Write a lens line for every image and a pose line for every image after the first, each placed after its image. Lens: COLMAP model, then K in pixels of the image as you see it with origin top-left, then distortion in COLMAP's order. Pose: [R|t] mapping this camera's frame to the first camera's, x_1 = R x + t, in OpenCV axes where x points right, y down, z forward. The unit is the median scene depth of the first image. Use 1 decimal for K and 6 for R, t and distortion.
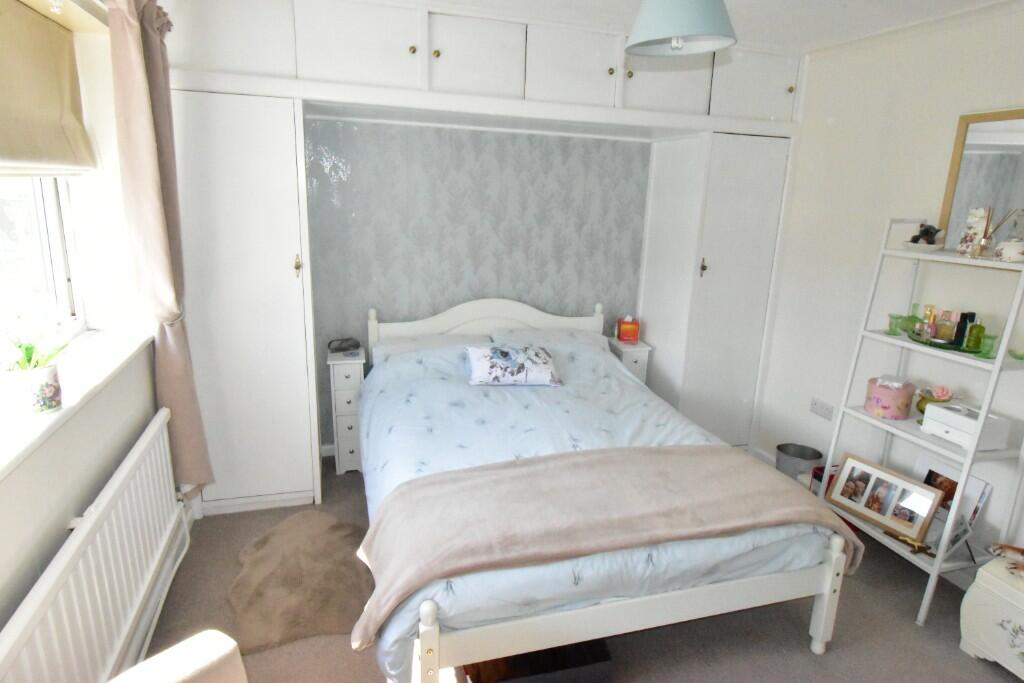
lens RADIAL K [[596.6, 0, 511.1], [0, 596.6, 343.4], [0, 0, 1]] dist [-0.006314, -0.000792]
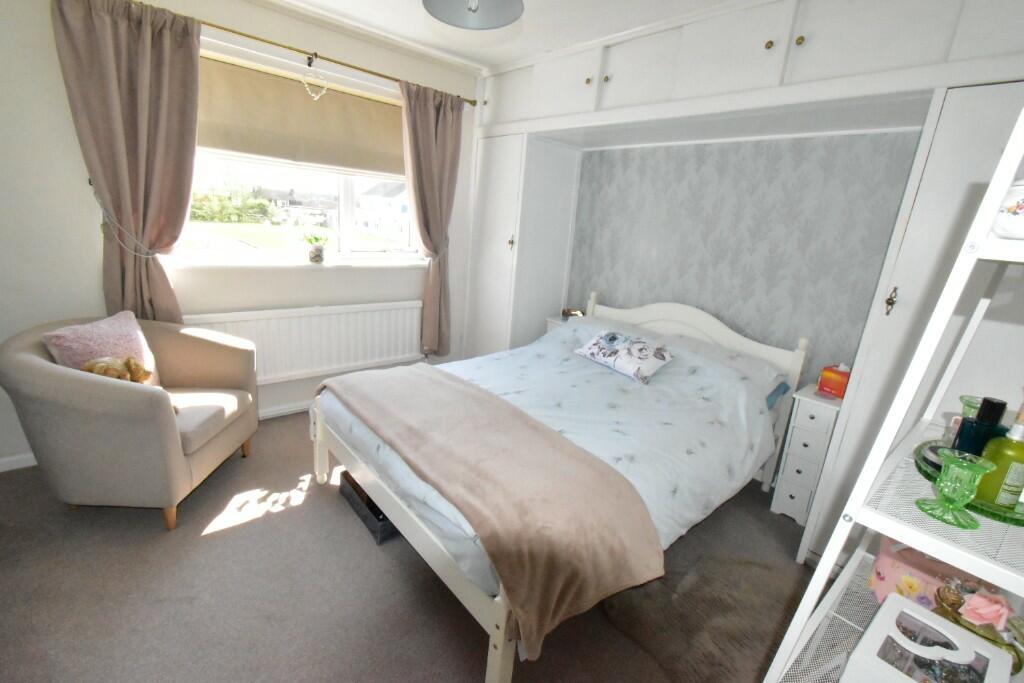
lens RADIAL K [[452.8, 0, 509.7], [0, 452.8, 343.0], [0, 0, 1]] dist [0.000239, -0.000096]
pose [[0.404908, 0.243540, -0.881327, 0.580006], [-0.291266, 0.948019, 0.128153, -0.023653], [0.866726, 0.204811, 0.454796, 0.394602]]
